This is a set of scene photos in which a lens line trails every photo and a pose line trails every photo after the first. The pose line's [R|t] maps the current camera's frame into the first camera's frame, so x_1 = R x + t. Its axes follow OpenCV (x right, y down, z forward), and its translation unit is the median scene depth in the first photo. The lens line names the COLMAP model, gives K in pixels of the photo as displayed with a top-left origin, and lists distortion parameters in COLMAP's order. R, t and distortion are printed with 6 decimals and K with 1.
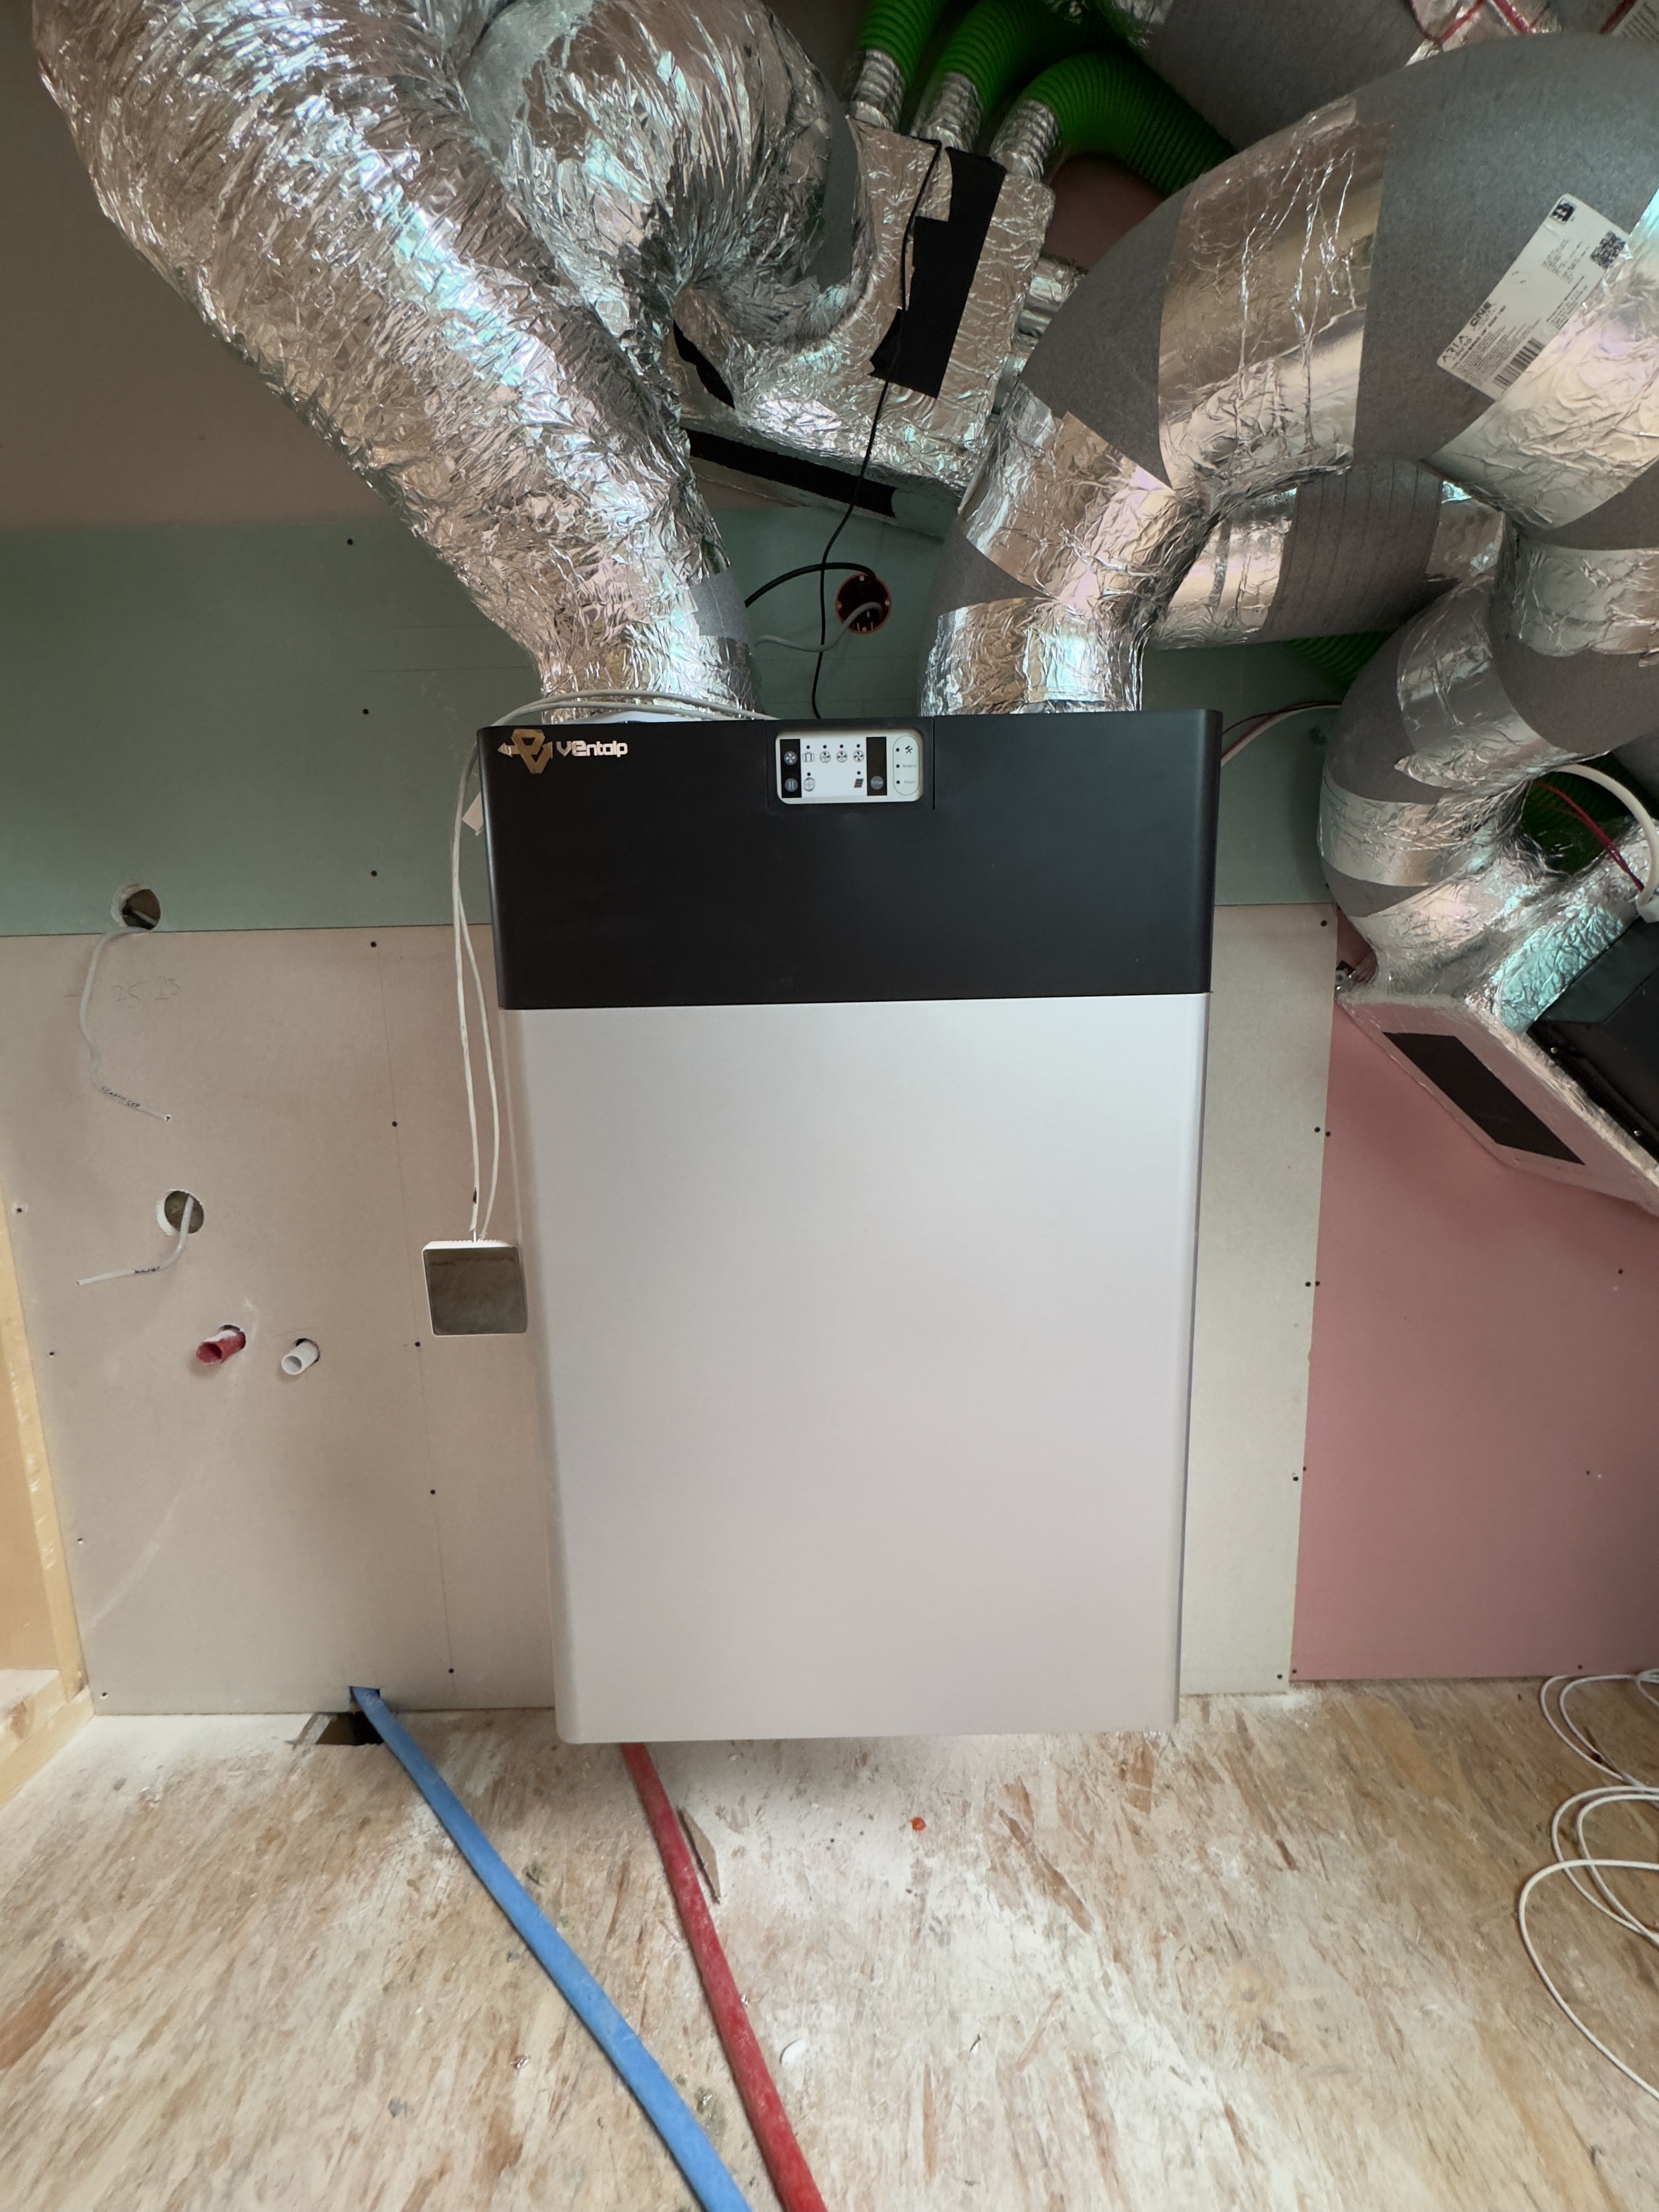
lens RADIAL K [[885.5, 0, 830.0], [0, 885.5, 1106.3], [0, 0, 1]] dist [0.012485, -0.000016]
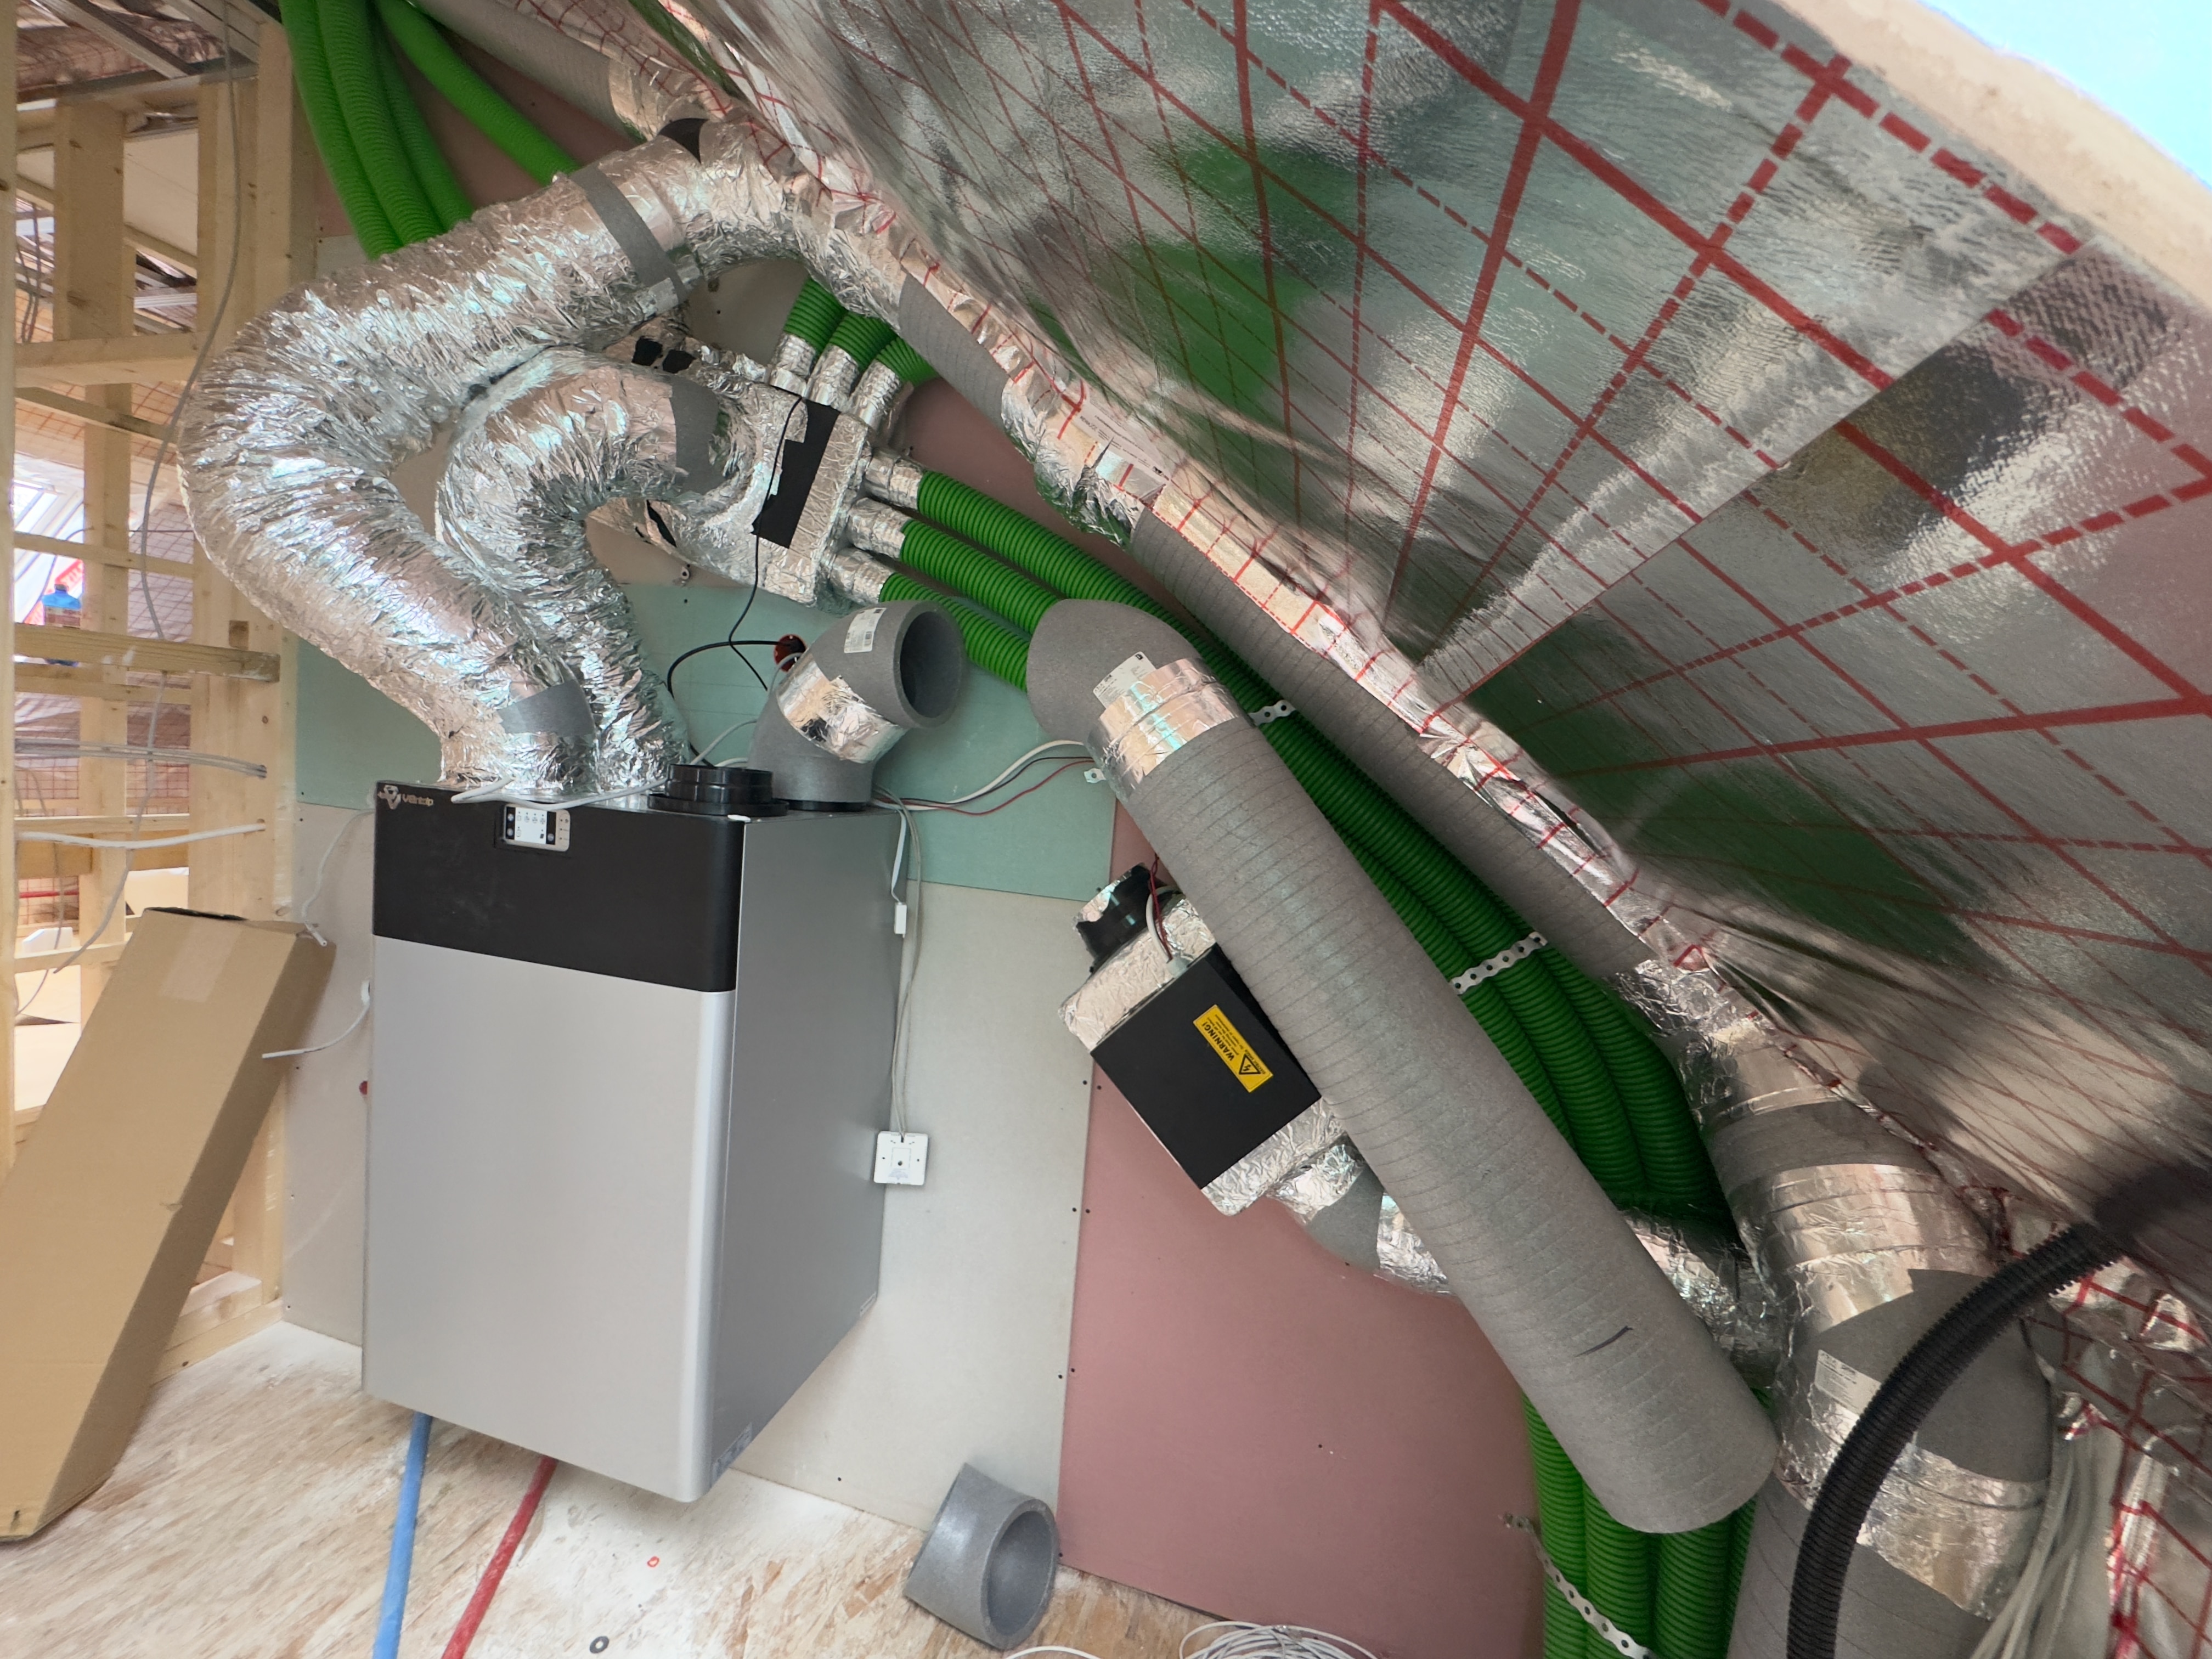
lens RADIAL K [[885.5, 0, 1101.8], [0, 885.5, 831.4], [0, 0, 1]] dist [0.012485, -0.000016]
pose [[0.958715, 0.120232, -0.257701, 1.074139], [-0.143043, 0.987123, -0.071607, -0.292900], [0.245773, 0.105513, 0.963568, -0.263542]]
